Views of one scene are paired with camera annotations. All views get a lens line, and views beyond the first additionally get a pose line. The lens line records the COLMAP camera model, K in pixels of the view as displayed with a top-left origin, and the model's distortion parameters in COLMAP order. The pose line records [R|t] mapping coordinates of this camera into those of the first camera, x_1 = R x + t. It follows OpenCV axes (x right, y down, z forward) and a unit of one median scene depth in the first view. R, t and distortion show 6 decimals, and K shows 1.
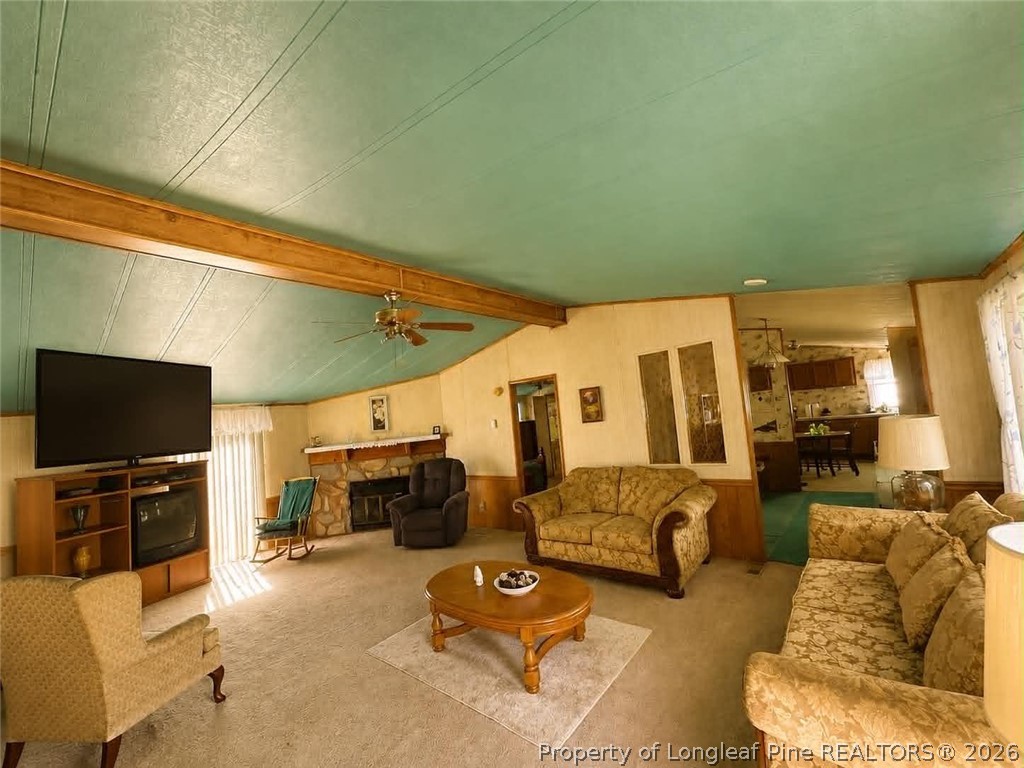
lens RADIAL K [[421.0, 0, 522.1], [0, 421.0, 380.2], [0, 0, 1]] dist [-0.000106, -0.000122]
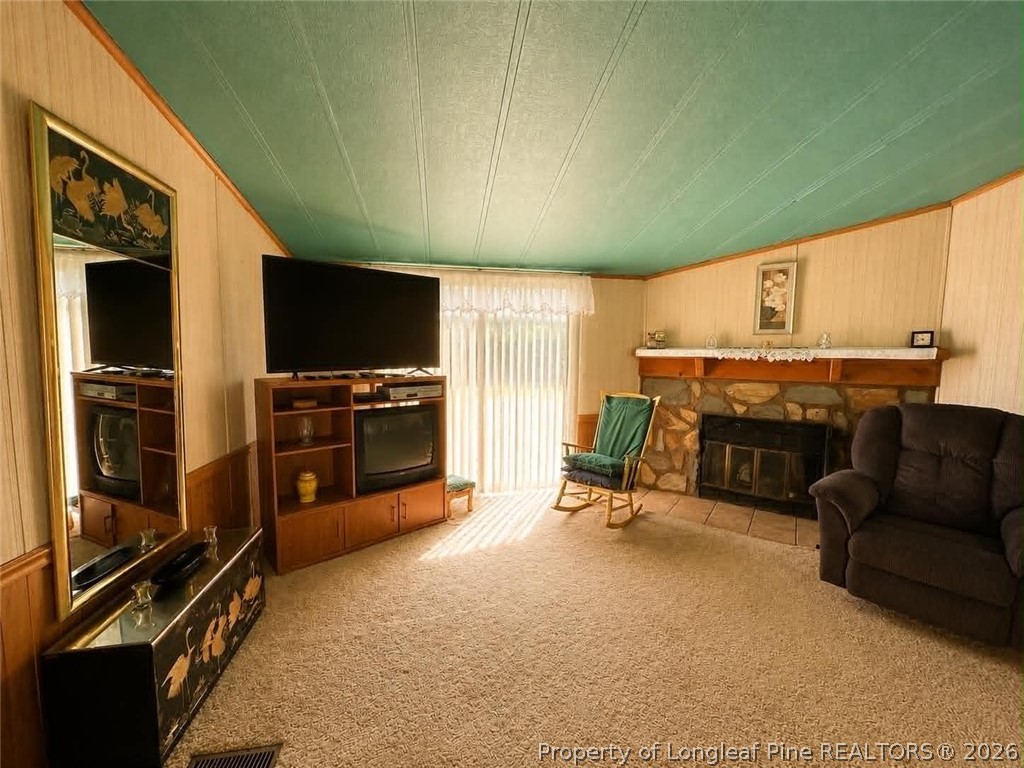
lens RADIAL K [[421.0, 0, 522.1], [0, 421.0, 380.2], [0, 0, 1]] dist [-0.000106, -0.000122]
pose [[0.781748, 0.151160, -0.604996, -0.258765], [-0.033801, 0.979021, 0.200935, 0.086870], [0.622677, -0.136631, 0.770458, 0.399139]]
